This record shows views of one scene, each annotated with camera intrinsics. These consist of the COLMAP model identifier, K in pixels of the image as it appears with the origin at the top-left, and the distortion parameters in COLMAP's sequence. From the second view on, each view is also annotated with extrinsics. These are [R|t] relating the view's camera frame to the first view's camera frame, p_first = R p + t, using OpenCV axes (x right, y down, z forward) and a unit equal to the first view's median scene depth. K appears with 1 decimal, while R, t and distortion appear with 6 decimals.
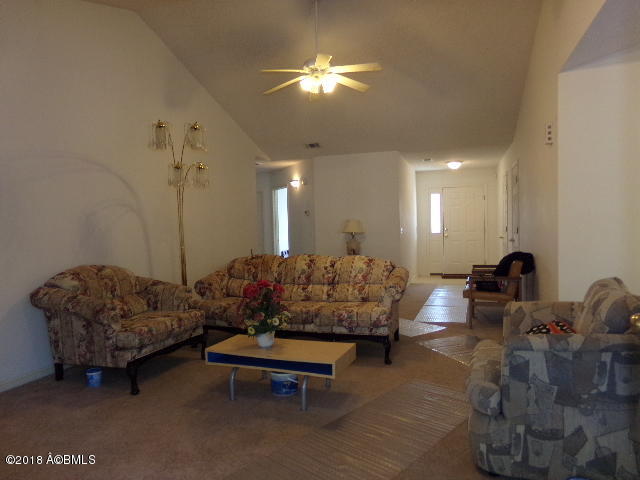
lens RADIAL K [[445.3, 0, 320.0], [0, 445.3, 240.0], [0, 0, 1]] dist [-0.121602, 0.149424]
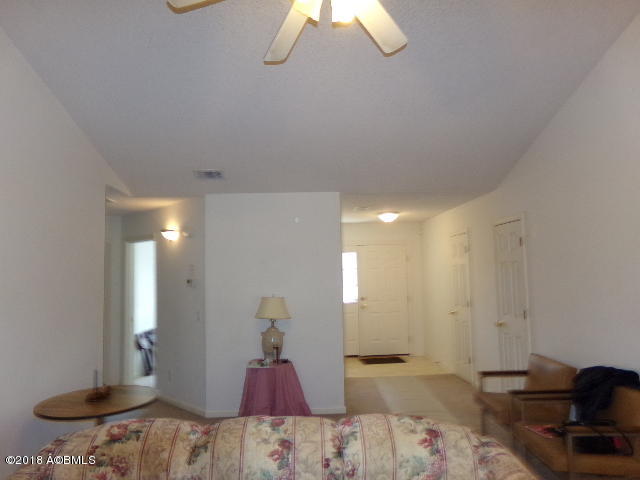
lens RADIAL K [[445.3, 0, 320.0], [0, 445.3, 240.0], [0, 0, 1]] dist [-0.121602, 0.149424]
pose [[0.937456, 0.028816, 0.346910, -0.073318], [0.009640, 0.994037, -0.108619, -0.050727], [-0.347971, 0.105170, 0.931588, 0.347326]]
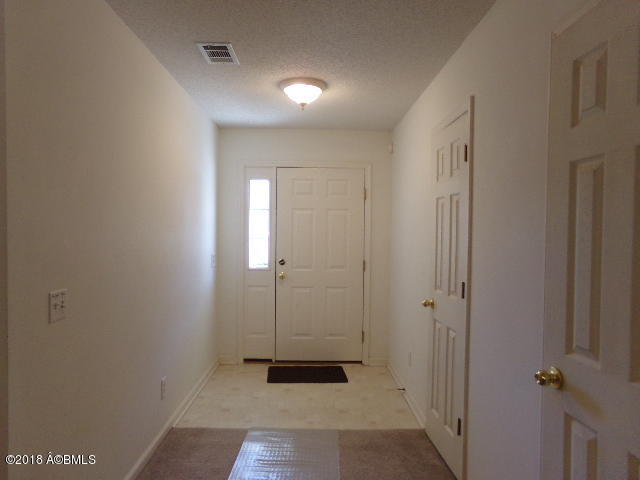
lens RADIAL K [[445.3, 0, 320.0], [0, 445.3, 240.0], [0, 0, 1]] dist [-0.121602, 0.149424]
pose [[0.946985, 0.034835, 0.319383, 0.218240], [-0.031507, 0.999382, -0.015583, -0.048040], [-0.319729, 0.004695, 0.947498, 0.689321]]
